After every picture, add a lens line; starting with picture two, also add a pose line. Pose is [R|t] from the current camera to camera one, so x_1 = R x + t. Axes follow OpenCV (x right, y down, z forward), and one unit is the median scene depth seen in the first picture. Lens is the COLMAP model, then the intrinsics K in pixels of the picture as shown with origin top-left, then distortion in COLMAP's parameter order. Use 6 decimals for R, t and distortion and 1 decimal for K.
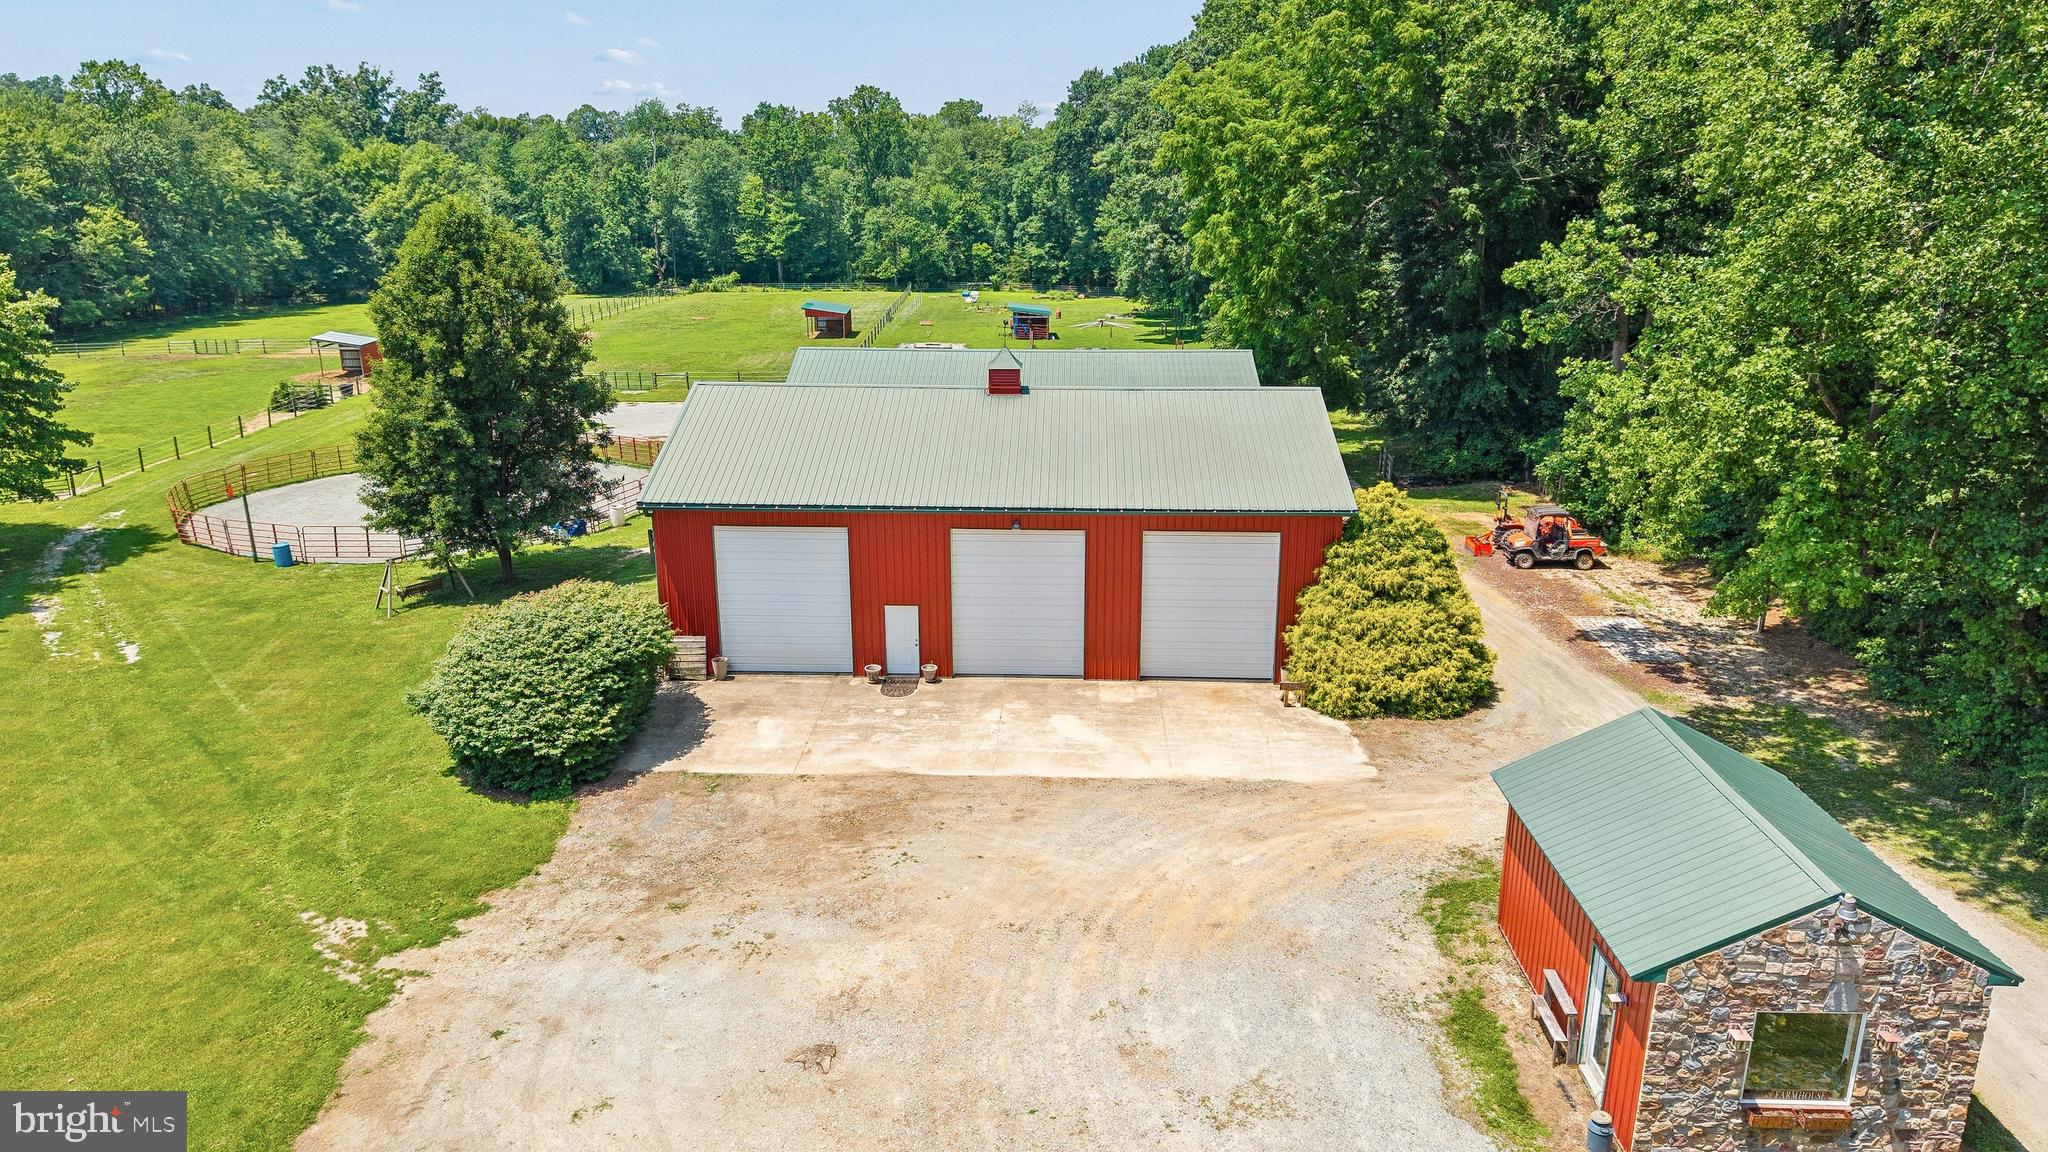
lens RADIAL K [[1345.8, 0, 1024.0], [0, 1345.8, 576.0], [0, 0, 1]] dist [0.066706, -0.095616]
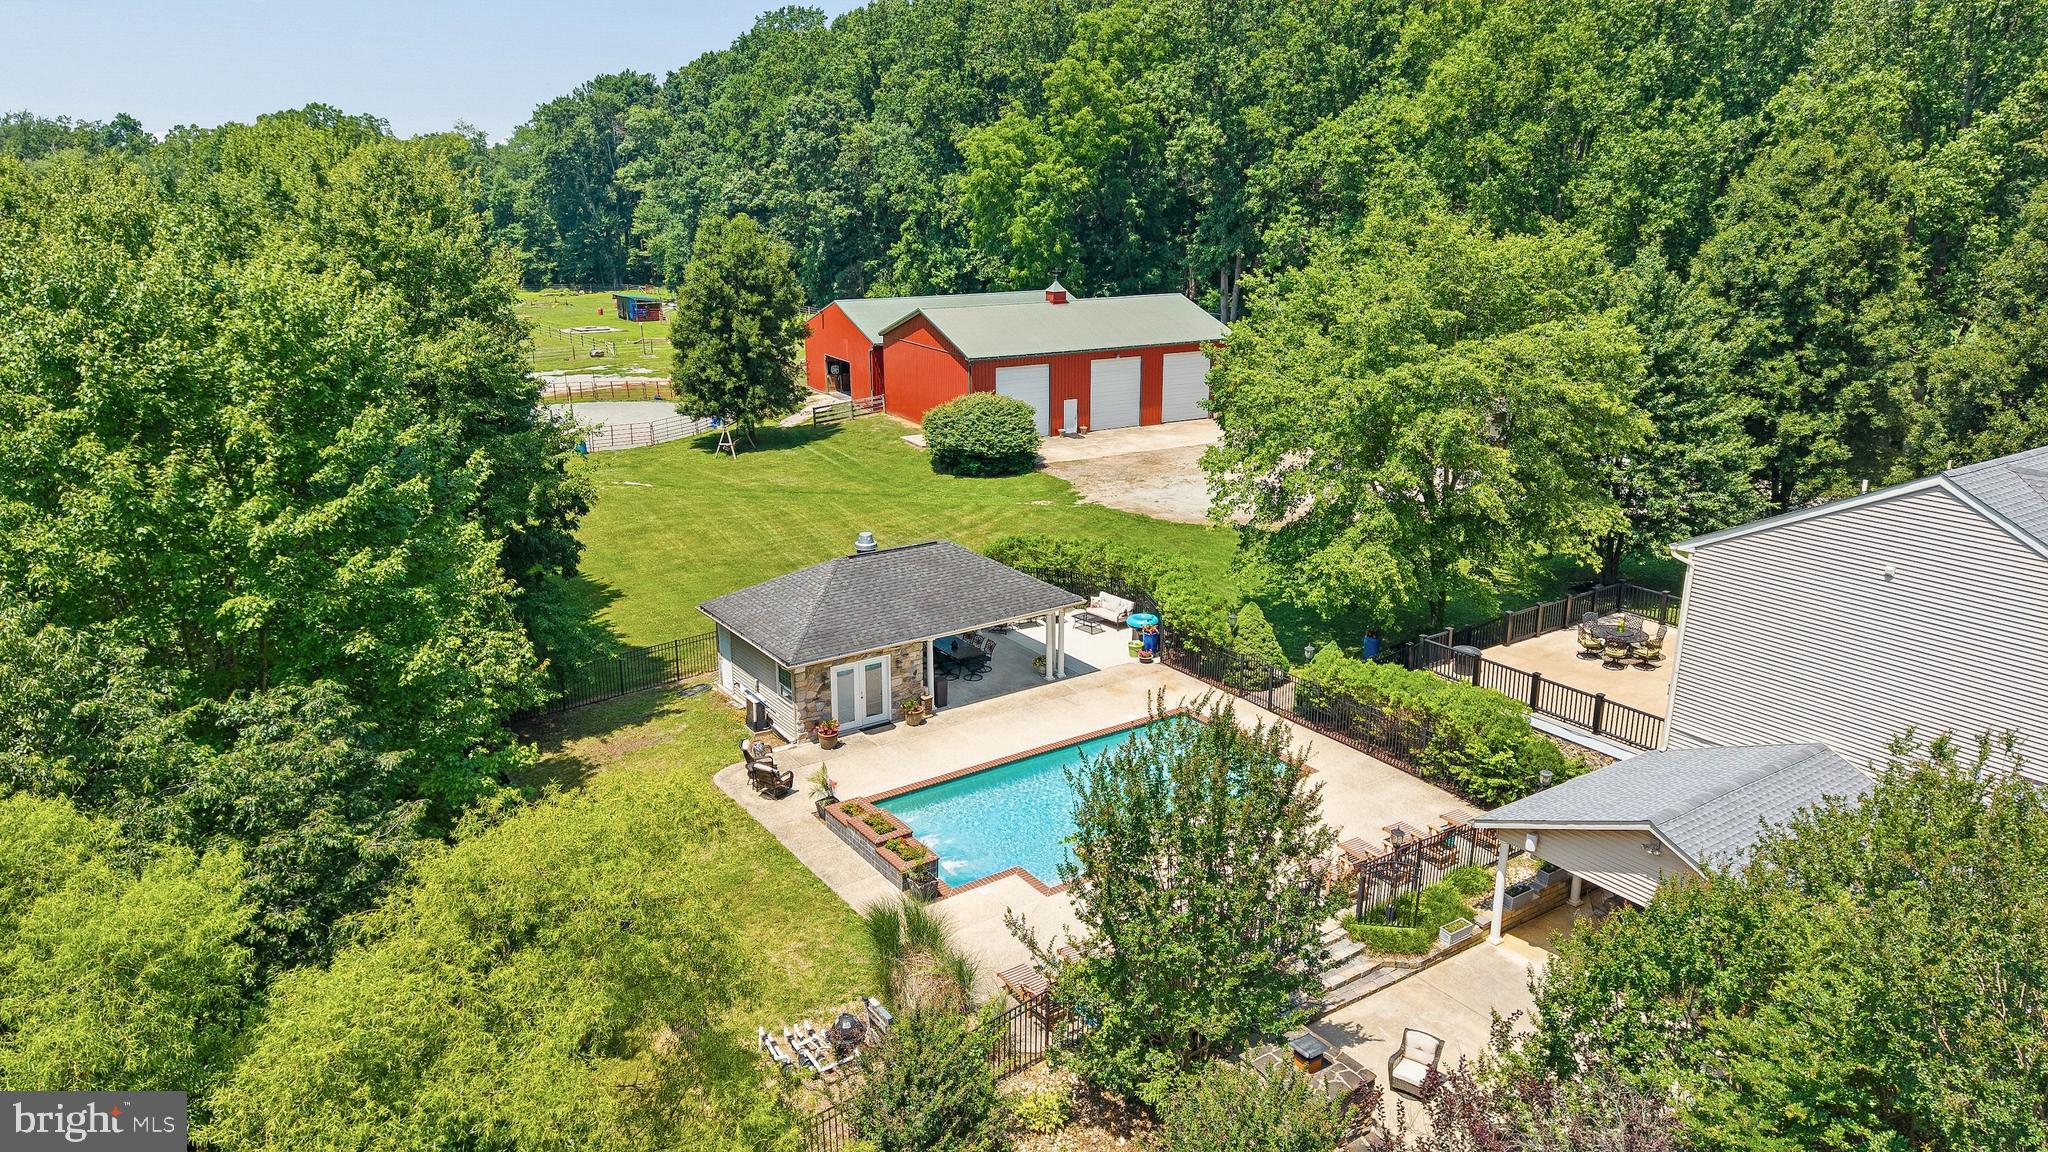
lens RADIAL K [[1345.8, 0, 1024.0], [0, 1345.8, 576.0], [0, 0, 1]] dist [0.066706, -0.095616]
pose [[0.853035, -0.154625, 0.498420, -1.267376], [0.155810, 0.986996, 0.039531, 0.204609], [-0.498051, 0.043937, 0.866034, -0.814525]]
